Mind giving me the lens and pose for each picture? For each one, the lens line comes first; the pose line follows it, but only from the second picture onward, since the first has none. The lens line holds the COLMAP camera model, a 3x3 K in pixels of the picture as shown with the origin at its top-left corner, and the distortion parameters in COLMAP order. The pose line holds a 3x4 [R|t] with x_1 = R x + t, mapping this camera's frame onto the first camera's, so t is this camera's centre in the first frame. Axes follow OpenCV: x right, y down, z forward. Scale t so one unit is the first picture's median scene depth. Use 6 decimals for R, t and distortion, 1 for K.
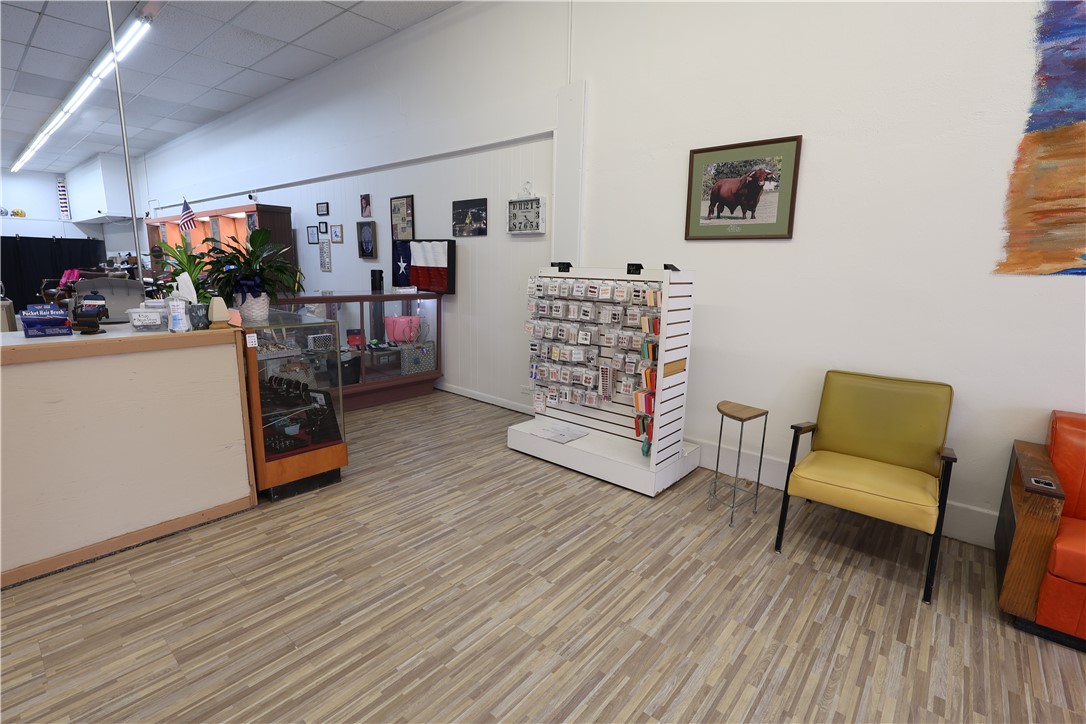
lens RADIAL K [[500.0, 0, 541.1], [0, 500.0, 359.4], [0, 0, 1]] dist [-0.001436, 0.000621]
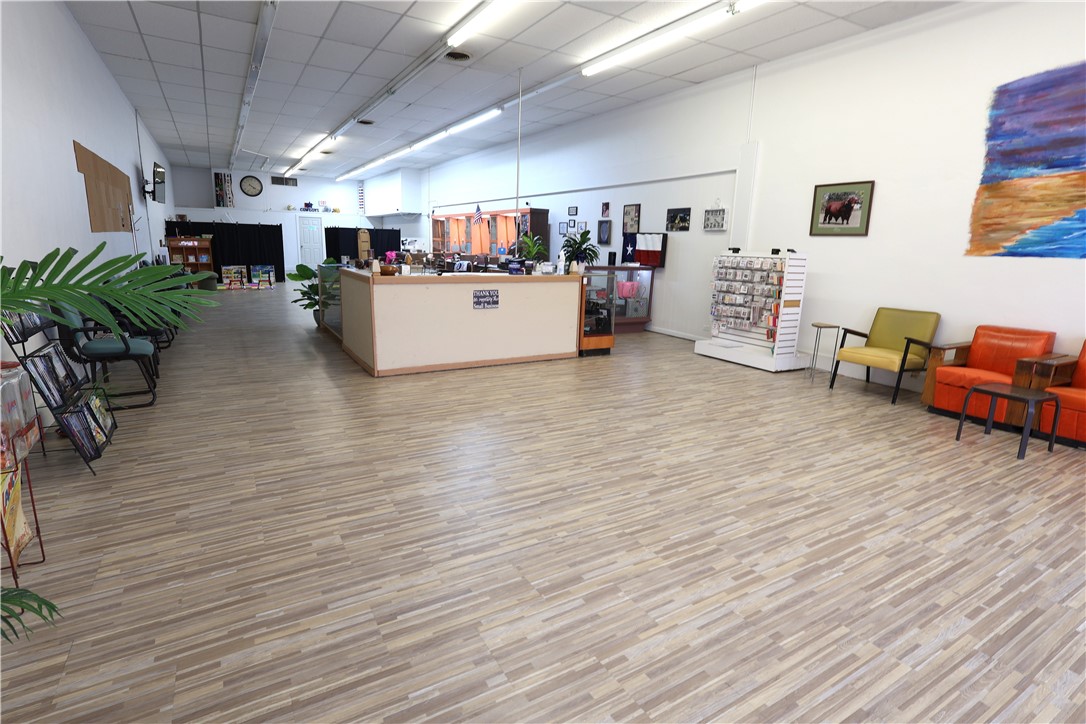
lens RADIAL K [[538.7, 0, 542.6], [0, 538.7, 359.6], [0, 0, 1]] dist [-0.002525, 0.002393]
pose [[0.947263, 0.073377, -0.311942, 0.018691], [-0.069419, 0.997304, 0.023789, 0.182855], [0.312847, -0.000880, 0.949803, -0.926505]]
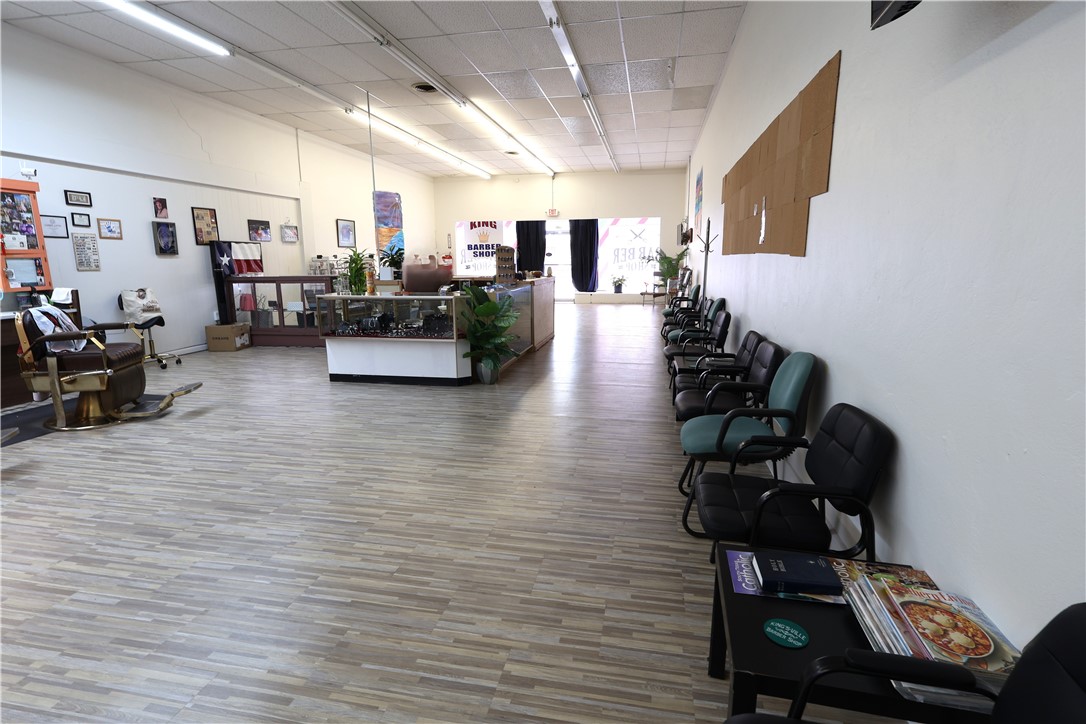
lens RADIAL K [[538.7, 0, 541.5], [0, 538.7, 360.8], [0, 0, 1]] dist [-0.002525, 0.002393]
pose [[-0.487720, -0.184697, 0.853239, -2.800964], [0.160014, 0.941893, 0.295353, -0.306805], [-0.858210, 0.280580, -0.429826, 1.325338]]
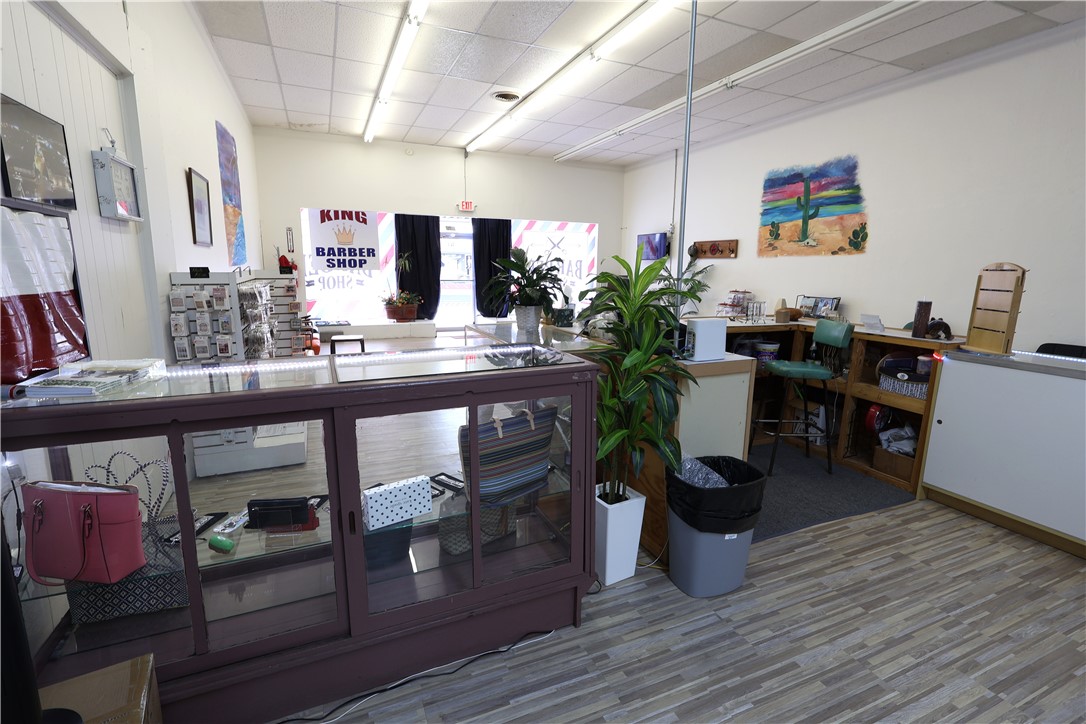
lens RADIAL K [[500.0, 0, 541.1], [0, 500.0, 356.6], [0, 0, 1]] dist [-0.001436, 0.000621]
pose [[-0.900478, -0.112179, 0.420184, -0.807605], [0.047769, 0.934802, 0.351942, -0.310860], [-0.432270, 0.336988, -0.836410, 1.459379]]
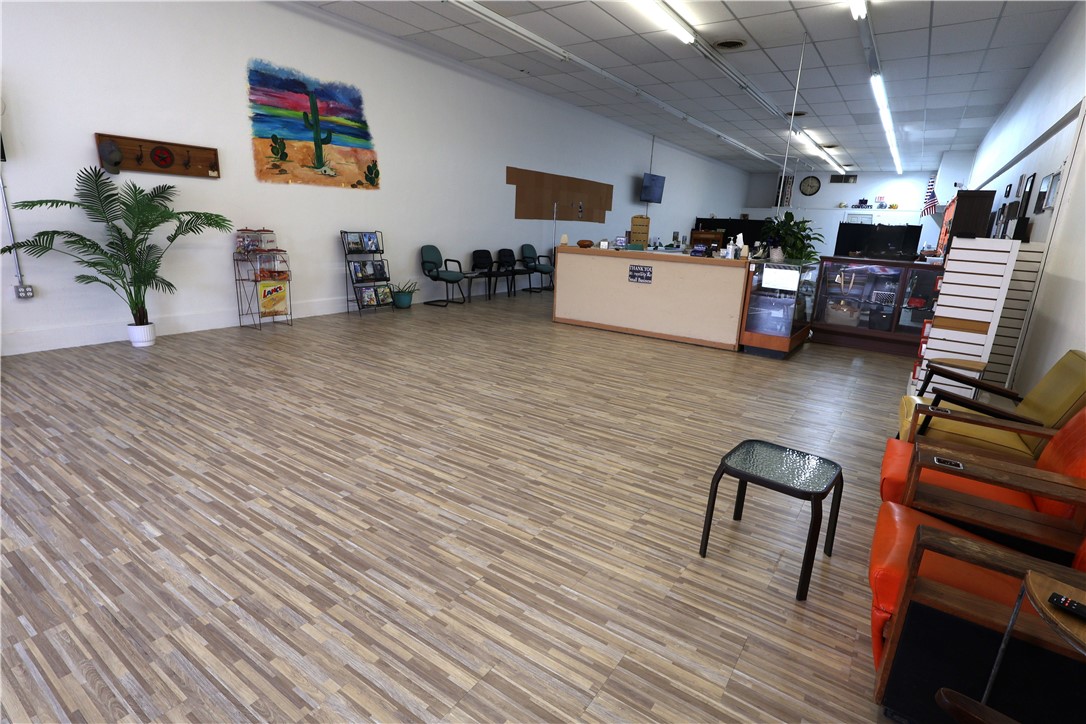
lens RADIAL K [[538.7, 0, 539.7], [0, 538.7, 358.1], [0, 0, 1]] dist [-0.002525, 0.002393]
pose [[0.110820, 0.229511, -0.966977, 1.011502], [-0.231263, 0.952216, 0.199503, 0.049583], [0.966559, 0.201517, 0.158602, -0.069052]]
